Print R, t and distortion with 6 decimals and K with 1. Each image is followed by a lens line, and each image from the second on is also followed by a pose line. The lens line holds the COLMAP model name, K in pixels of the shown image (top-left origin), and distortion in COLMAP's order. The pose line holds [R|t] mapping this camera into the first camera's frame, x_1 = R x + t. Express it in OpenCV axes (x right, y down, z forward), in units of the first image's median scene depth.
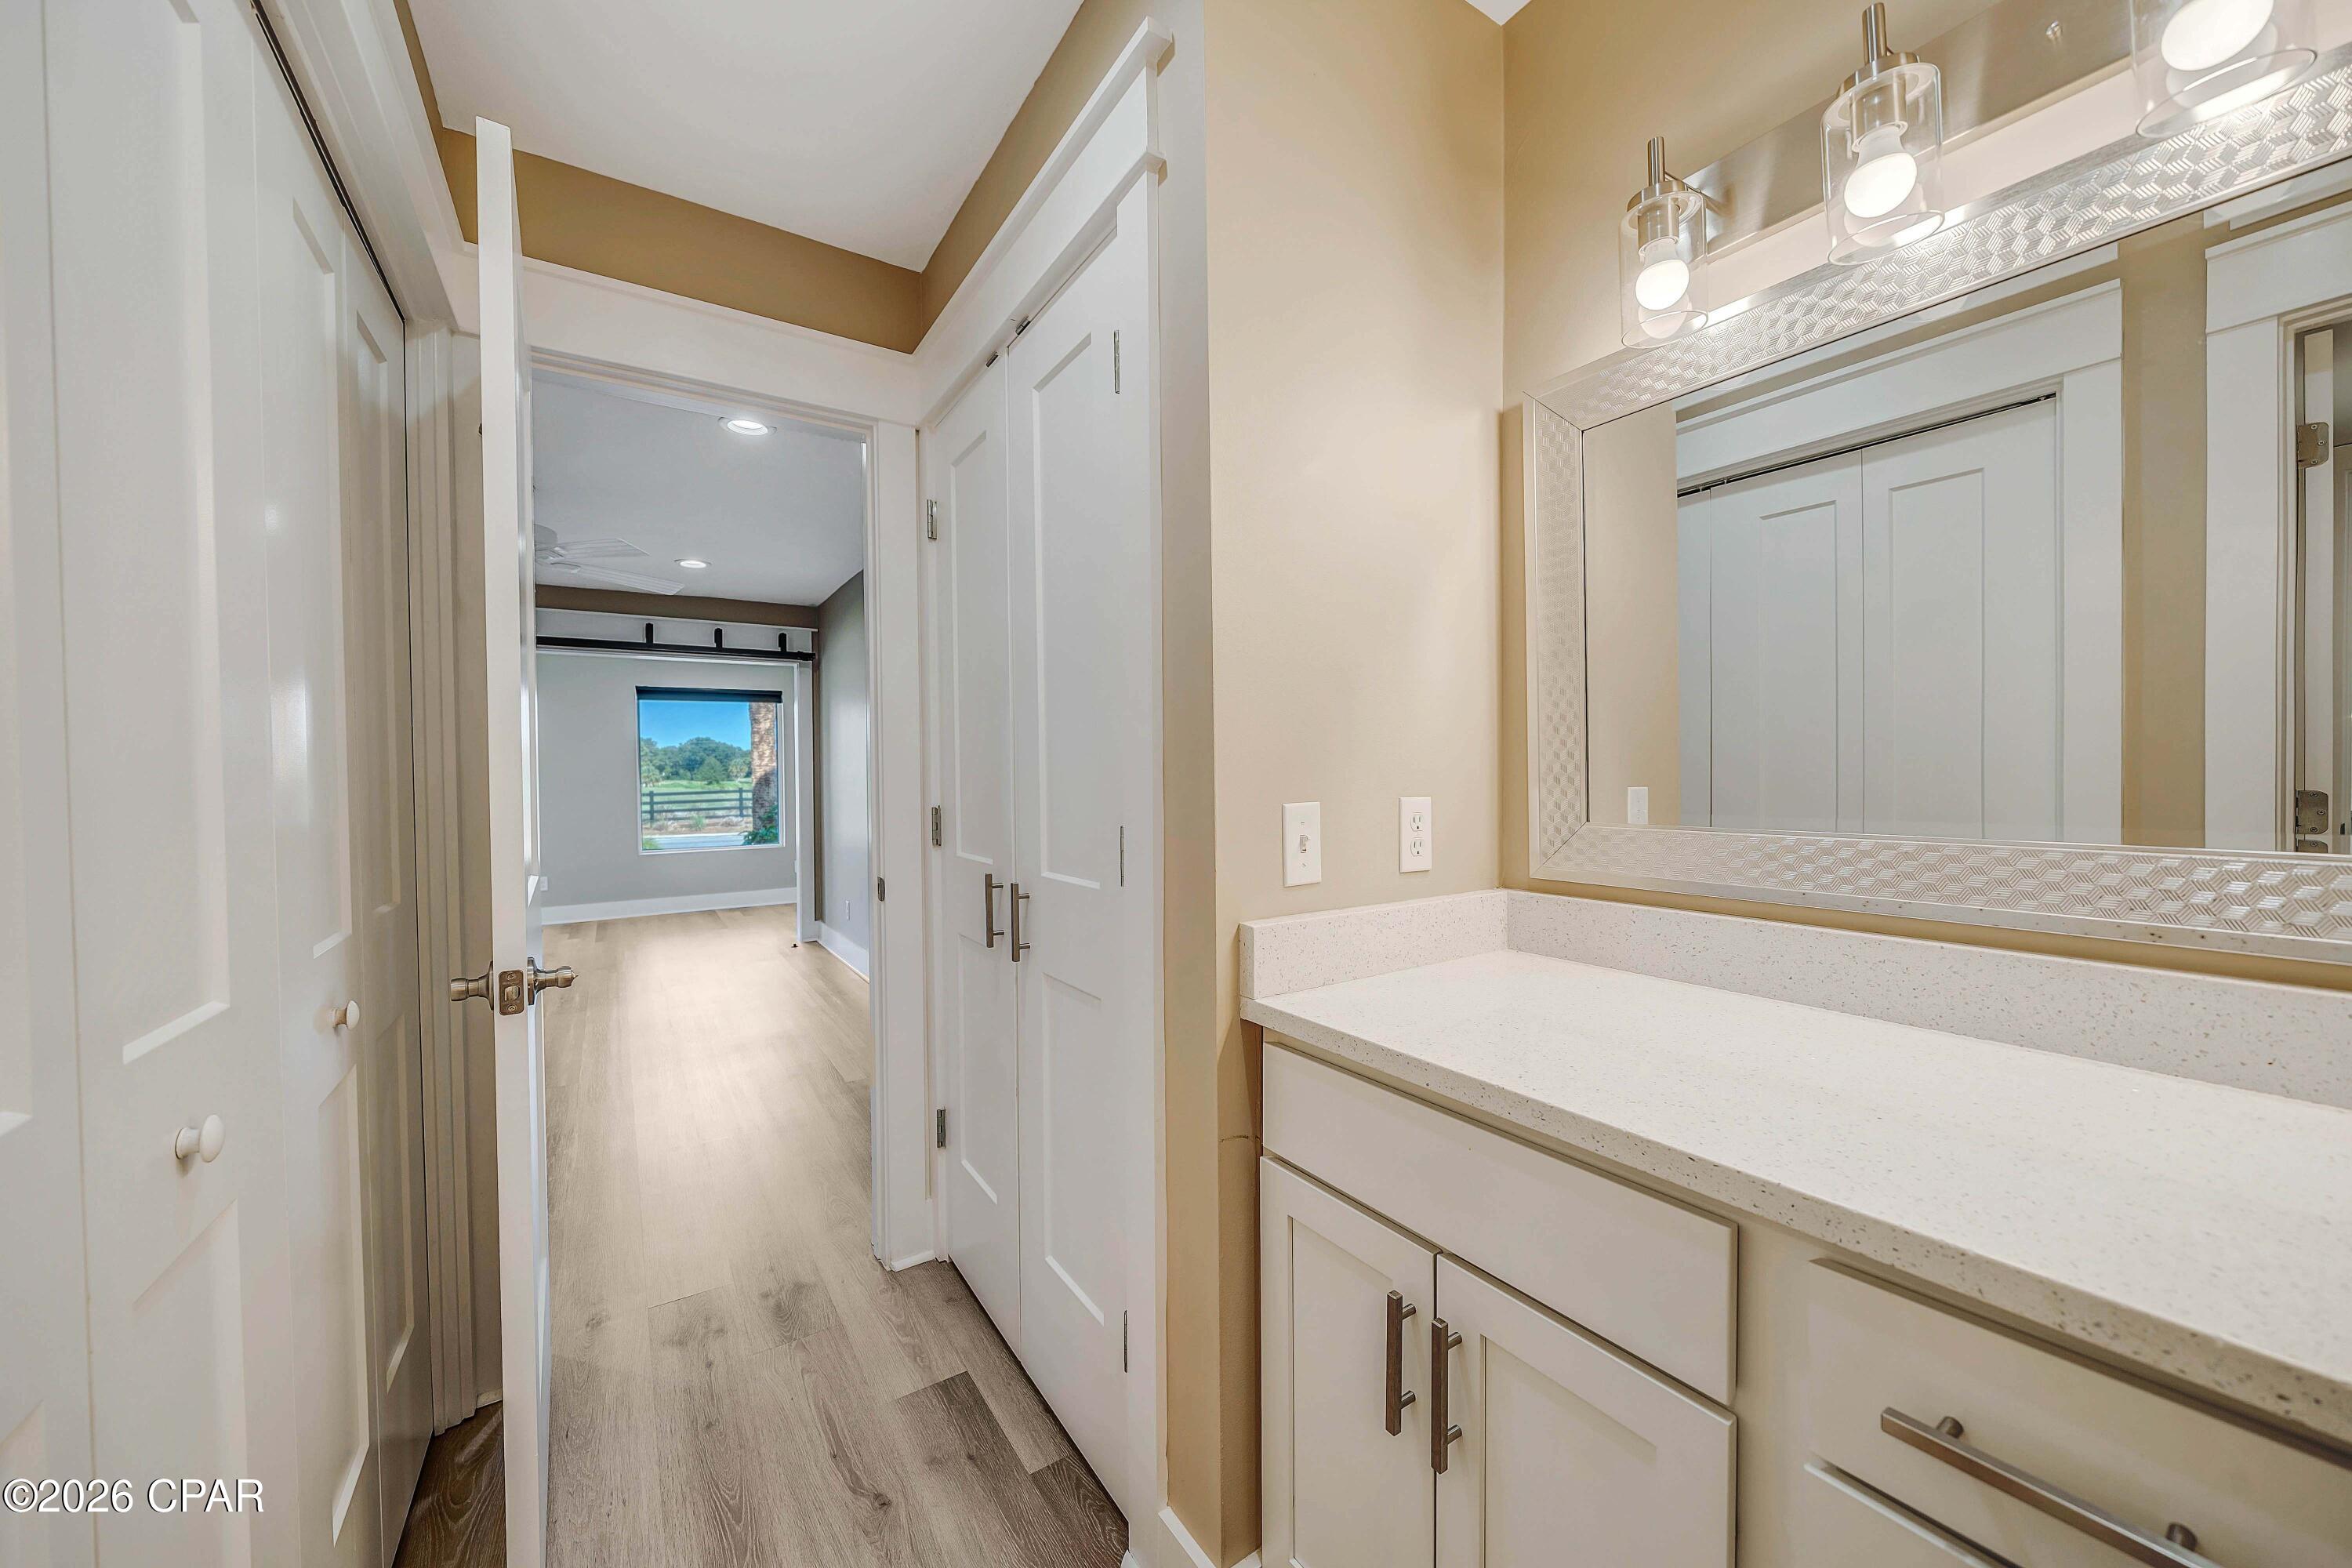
lens RADIAL K [[858.3, 0, 1161.5], [0, 858.3, 781.3], [0, 0, 1]] dist [0.015301, -0.000001]
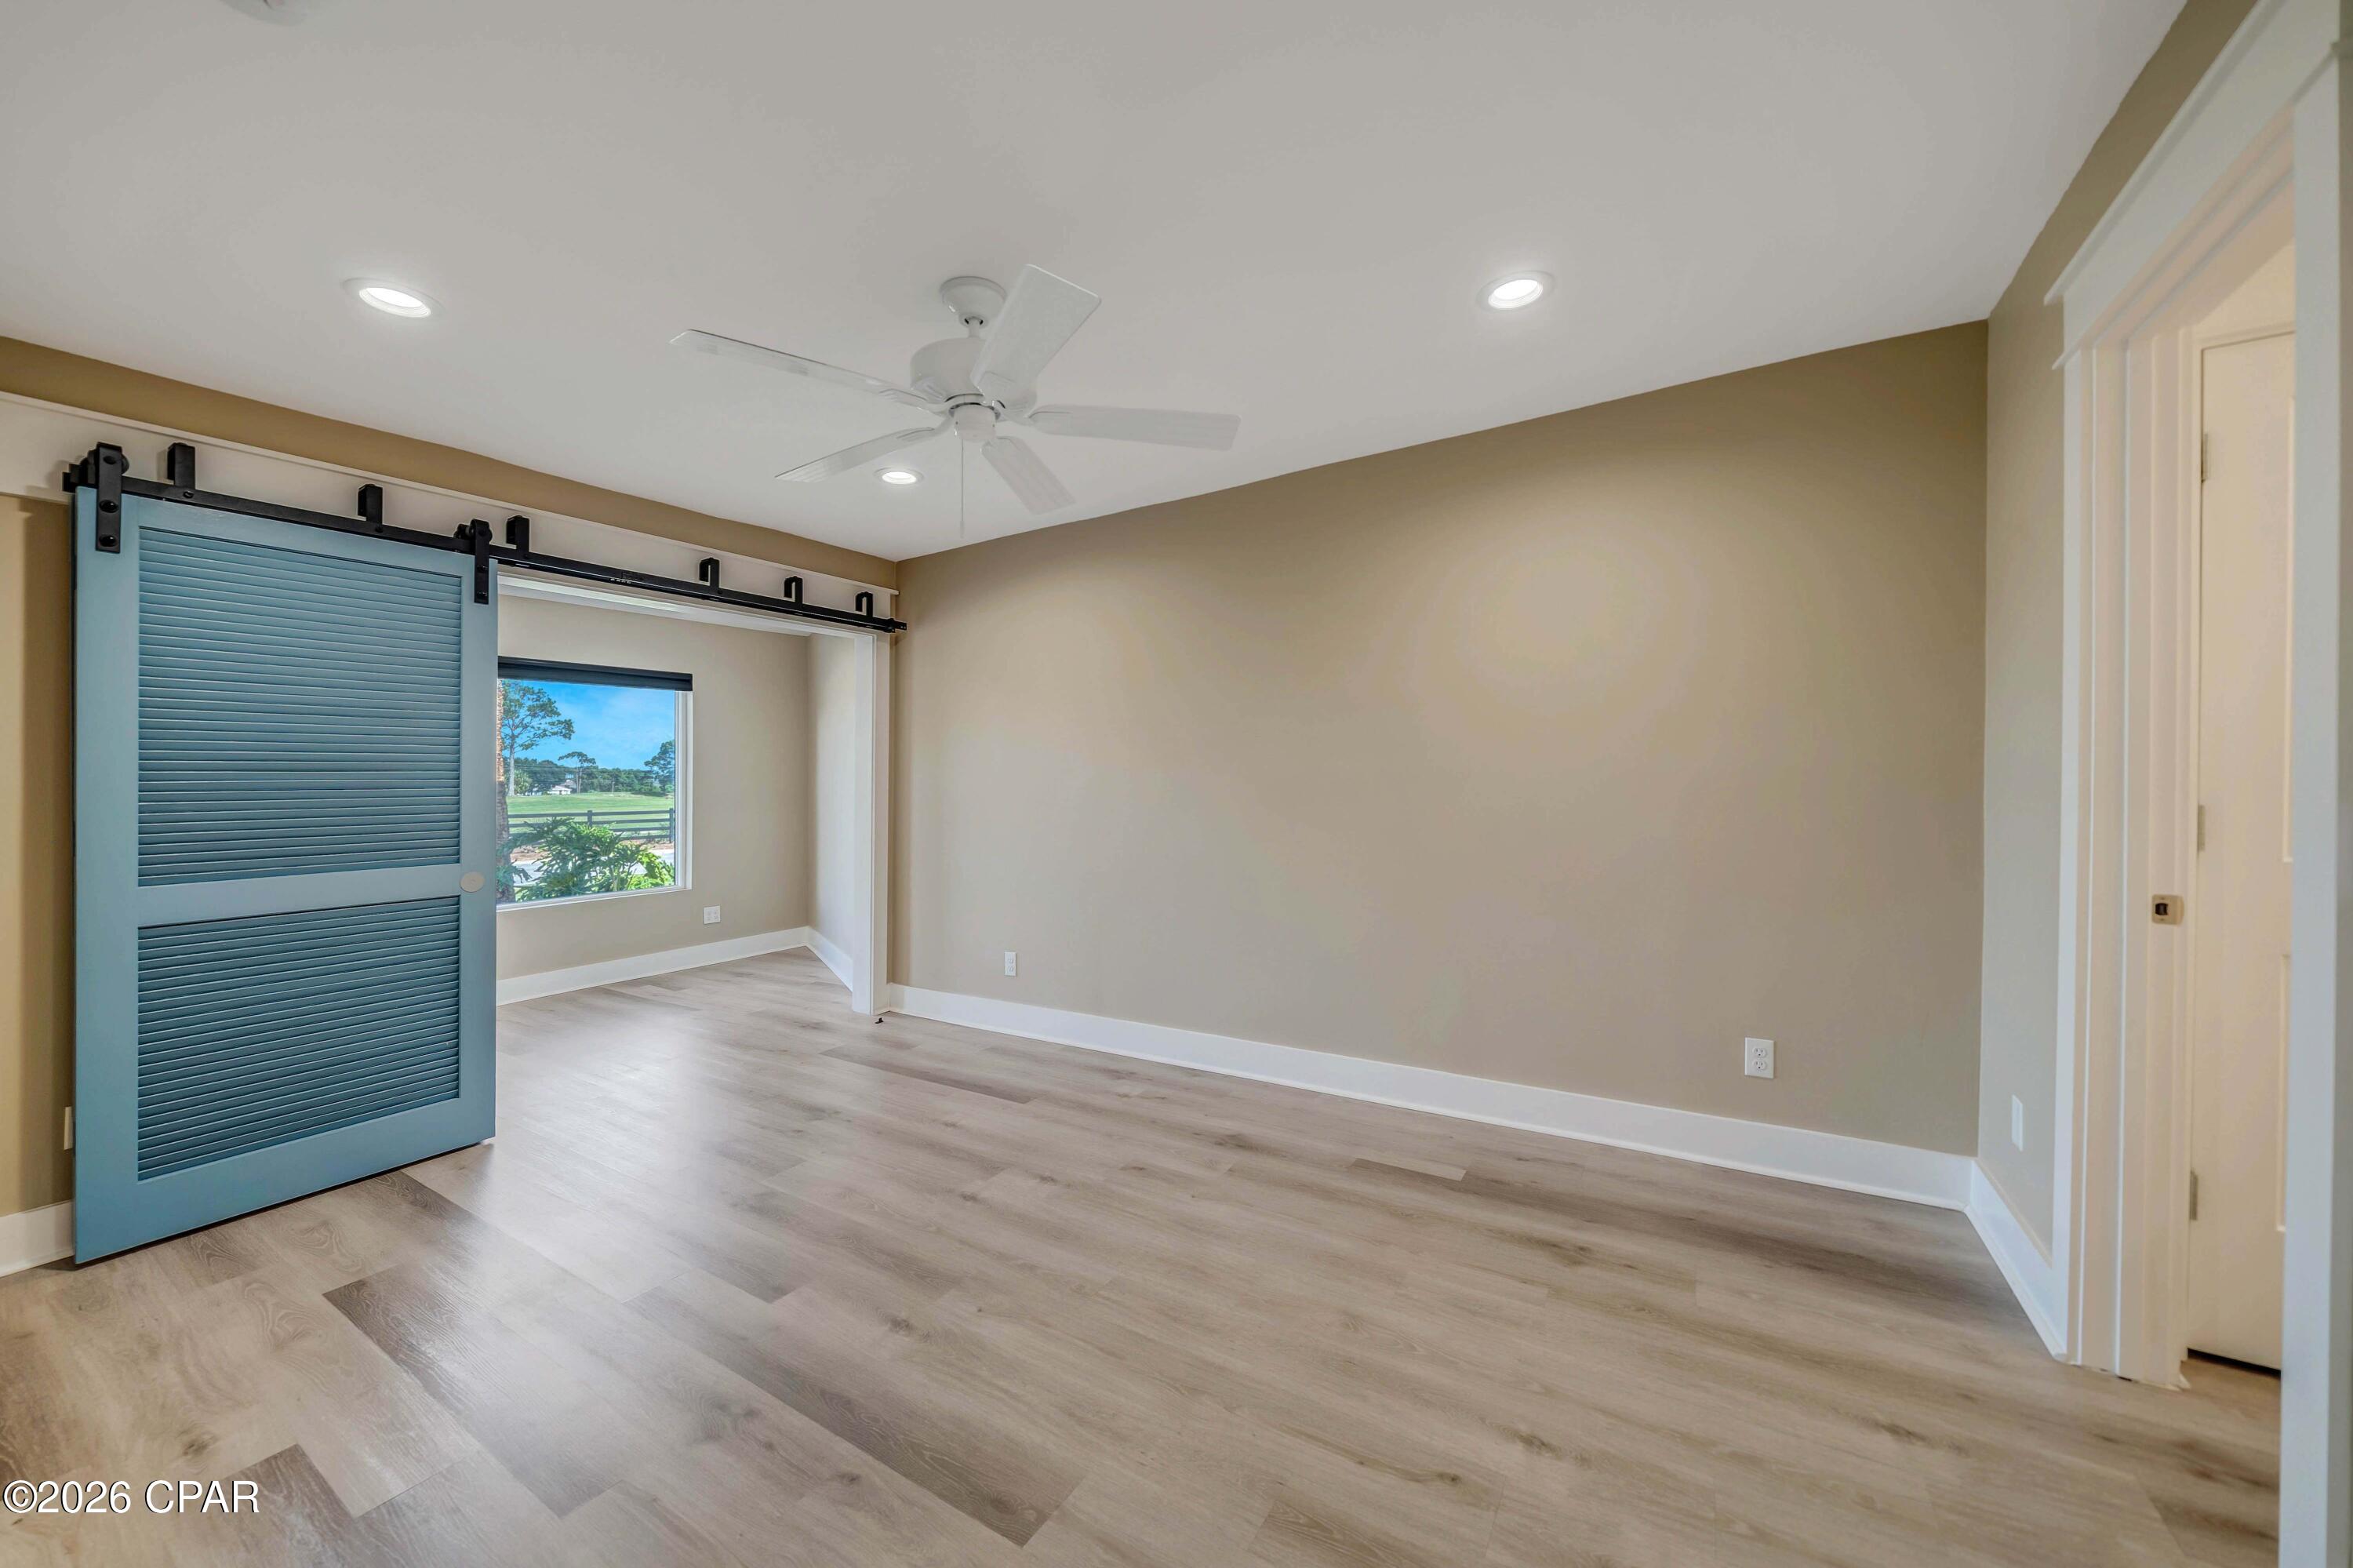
lens RADIAL K [[848.1, 0, 1179.1], [0, 848.1, 788.0], [0, 0, 1]] dist [-0.000729, 0.000122]
pose [[0.897908, -0.007365, 0.440121, -0.249413], [0.012840, 0.999873, -0.009463, 0.002205], [-0.439995, 0.014148, 0.897889, 0.116943]]
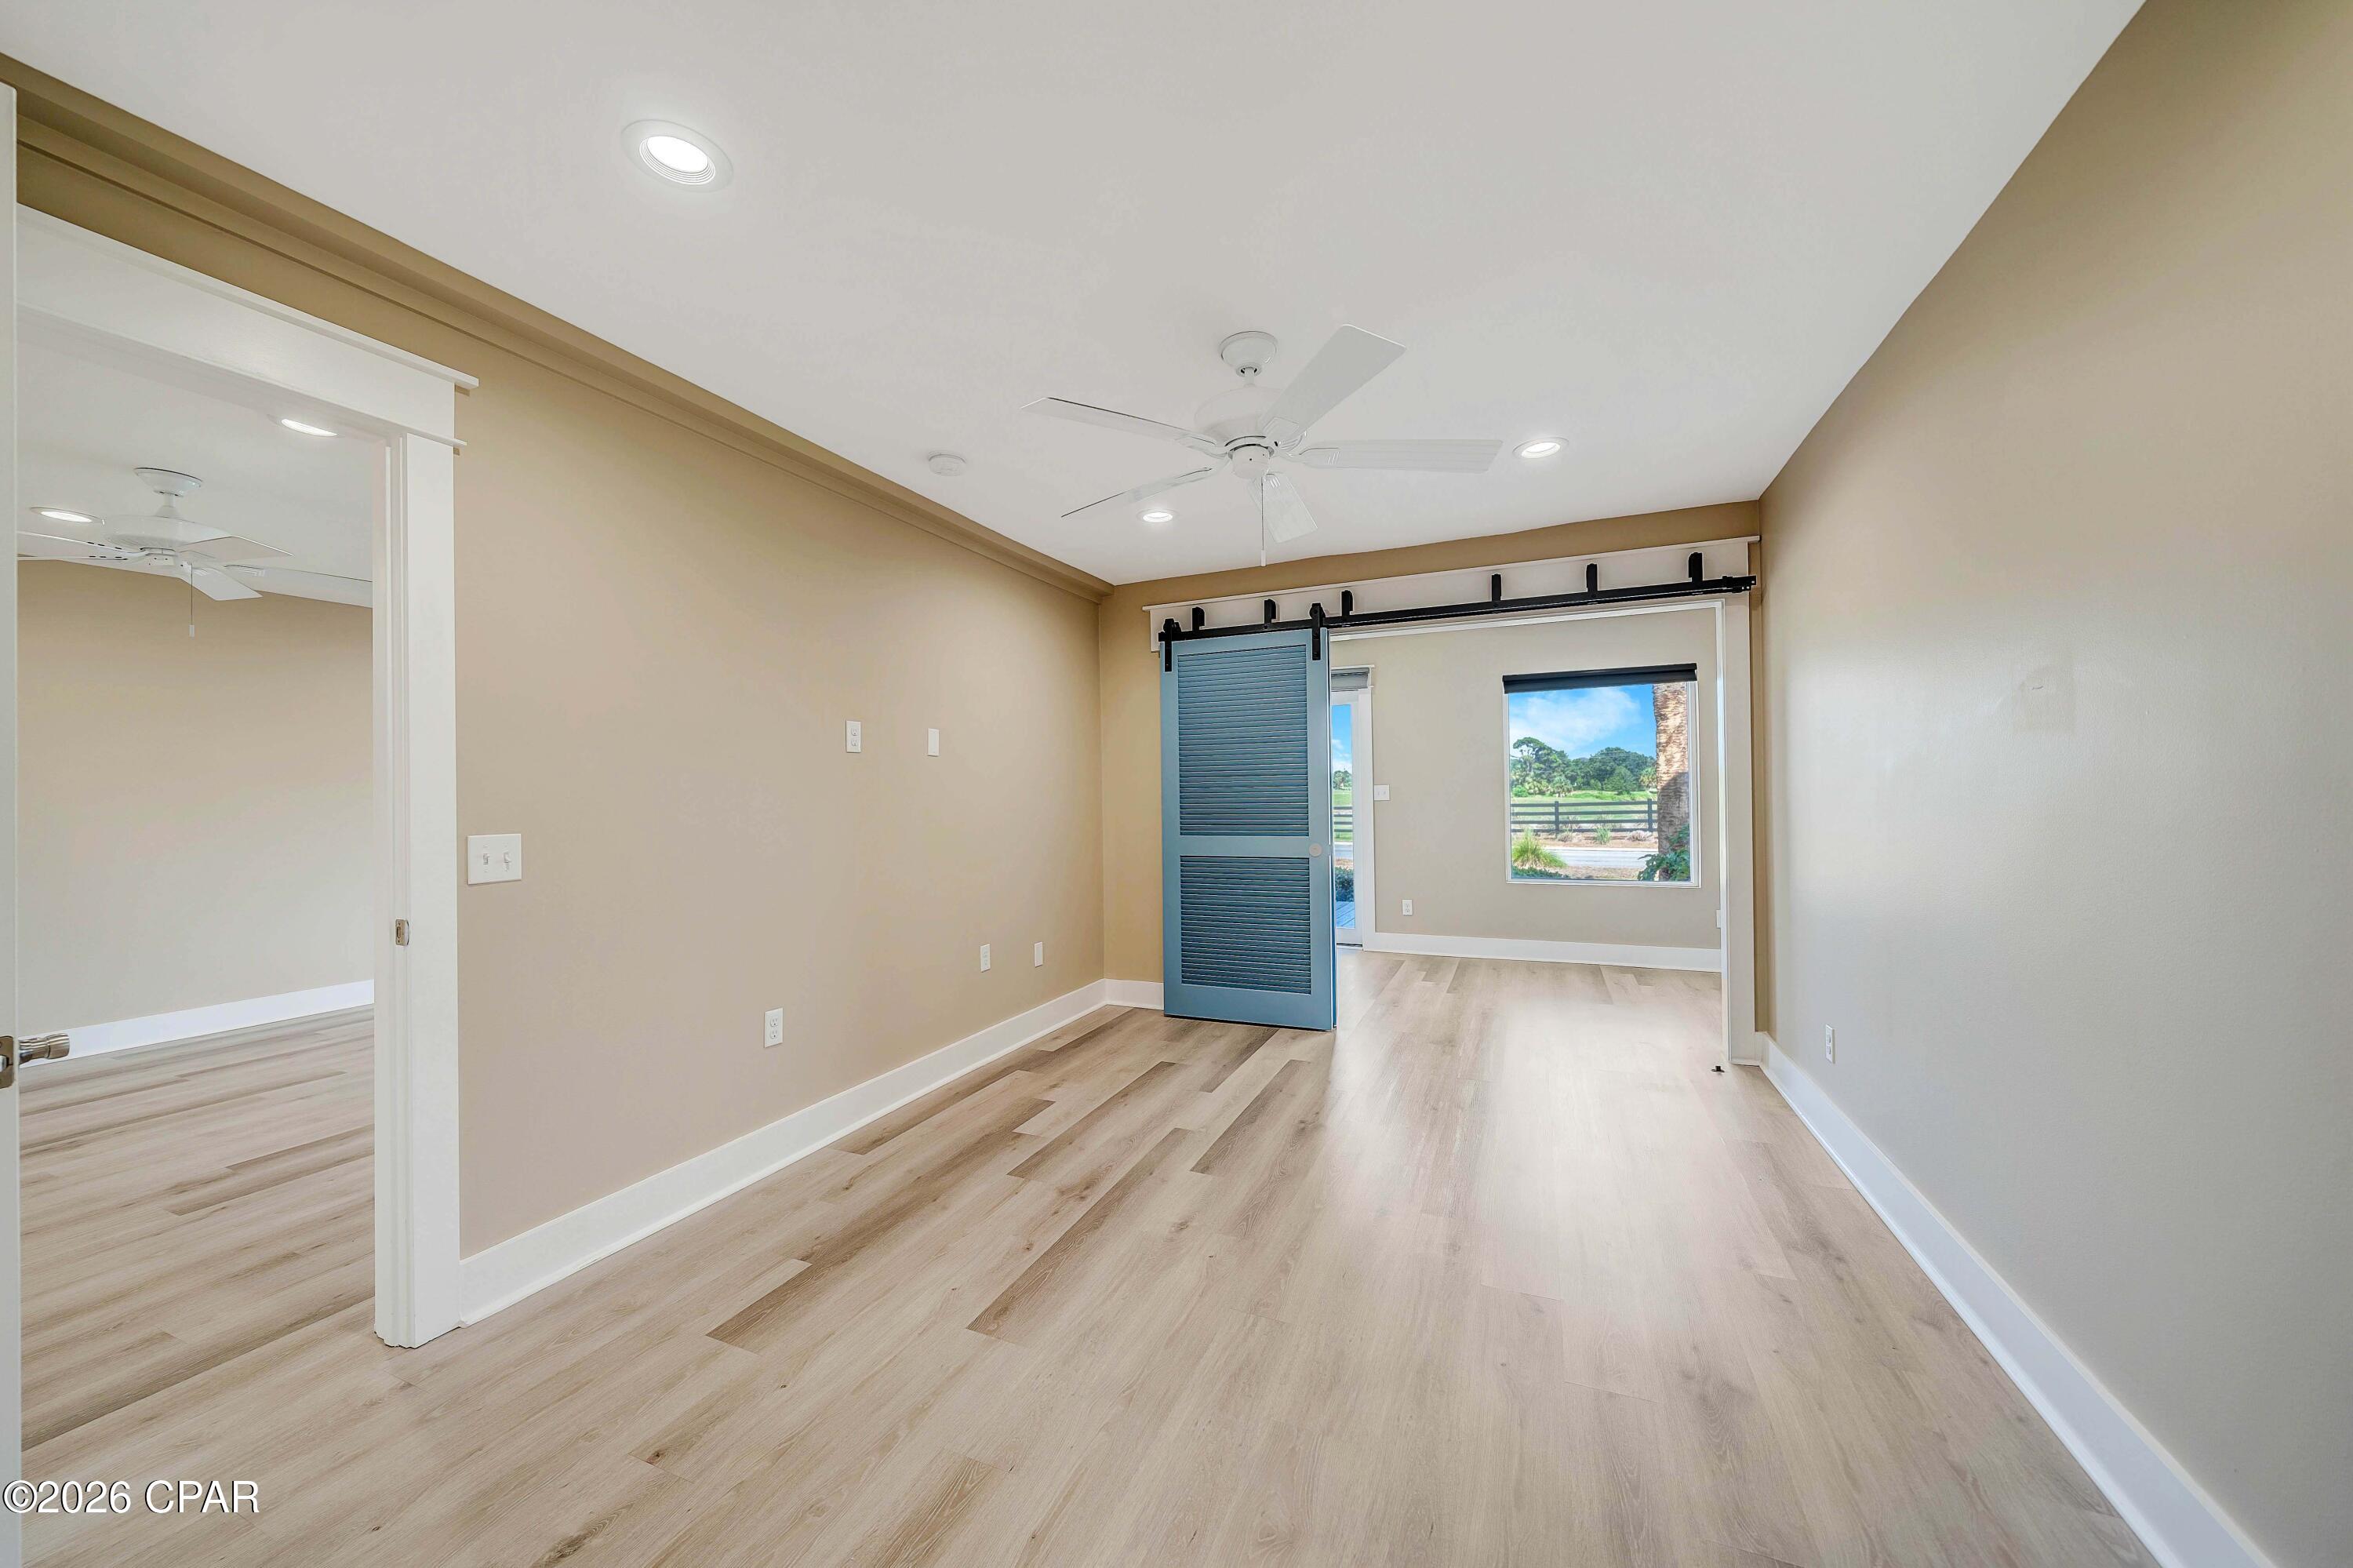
lens RADIAL K [[858.7, 0, 1162.0], [0, 858.7, 781.3], [0, 0, 1]] dist [0.015301, -0.000001]
pose [[0.563541, -0.006732, -0.826061, -0.070568], [-0.002964, 0.999944, -0.010172, -0.000791], [0.826083, 0.008181, 0.563489, 0.163784]]
